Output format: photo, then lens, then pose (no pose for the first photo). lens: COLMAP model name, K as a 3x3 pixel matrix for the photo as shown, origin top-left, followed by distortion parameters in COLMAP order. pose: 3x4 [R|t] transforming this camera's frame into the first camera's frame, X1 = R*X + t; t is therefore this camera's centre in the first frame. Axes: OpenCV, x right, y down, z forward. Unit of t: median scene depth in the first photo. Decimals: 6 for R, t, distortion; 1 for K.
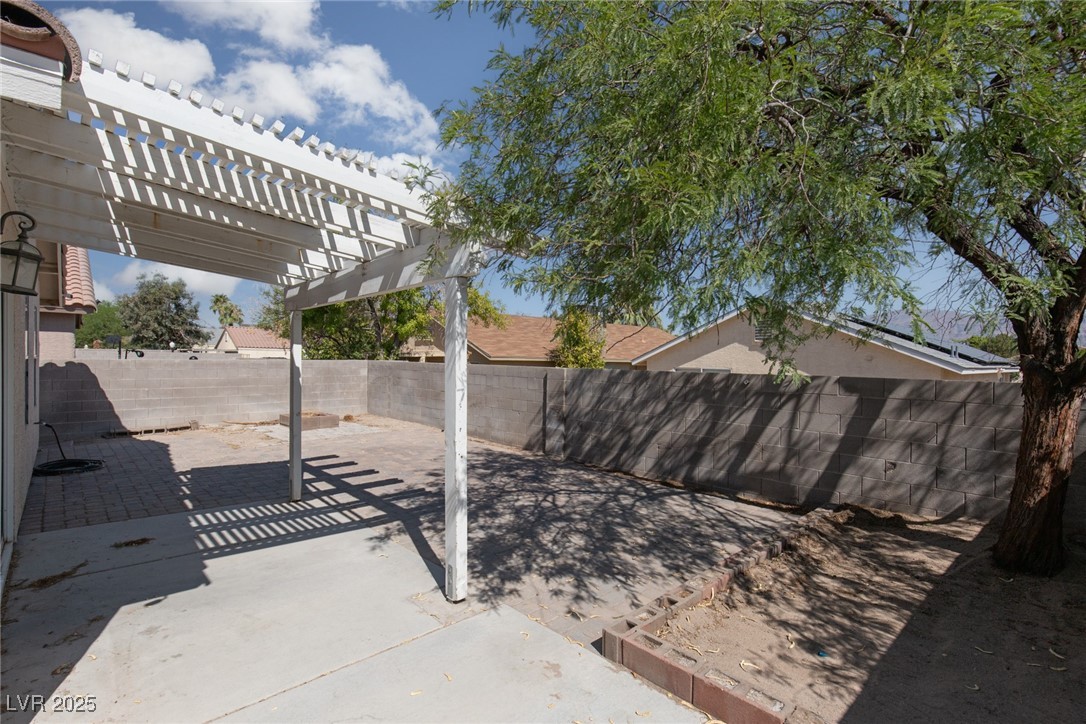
lens RADIAL K [[502.1, 0, 520.9], [0, 502.1, 361.0], [0, 0, 1]] dist [0.008815, 0.000801]
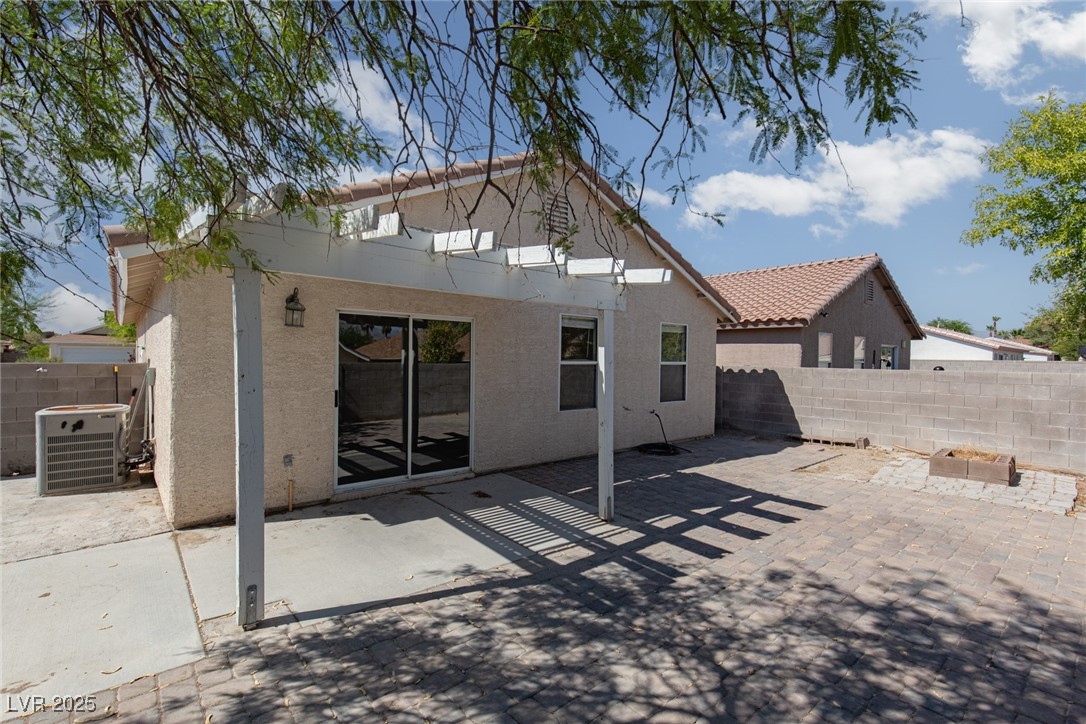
lens RADIAL K [[502.1, 0, 565.2], [0, 502.1, 358.4], [0, 0, 1]] dist [0.008815, 0.000801]
pose [[0.009684, -0.007369, -0.999926, 0.471876], [-0.024093, 0.999681, -0.007601, -0.004681], [0.999663, 0.024165, 0.009504, 0.933787]]
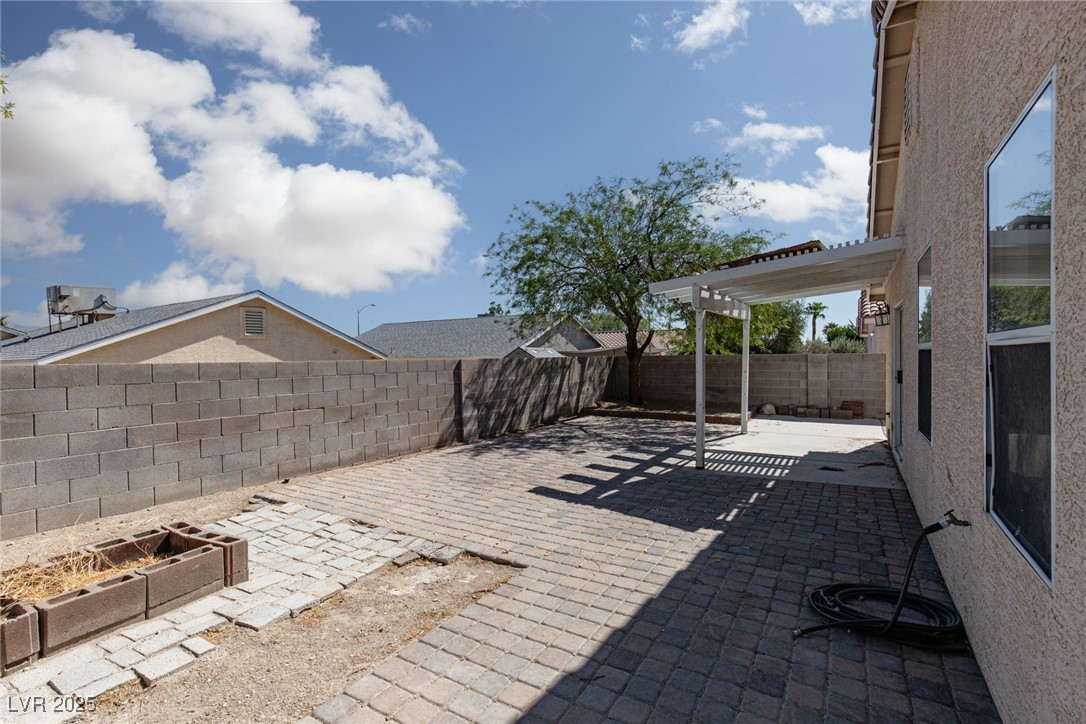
lens RADIAL K [[502.1, 0, 543.9], [0, 502.1, 361.4], [0, 0, 1]] dist [0.008815, 0.000801]
pose [[-0.276362, -0.019220, 0.960861, -1.528145], [0.015372, 0.999584, 0.024416, -0.007481], [-0.960931, 0.021518, -0.275951, 1.722283]]
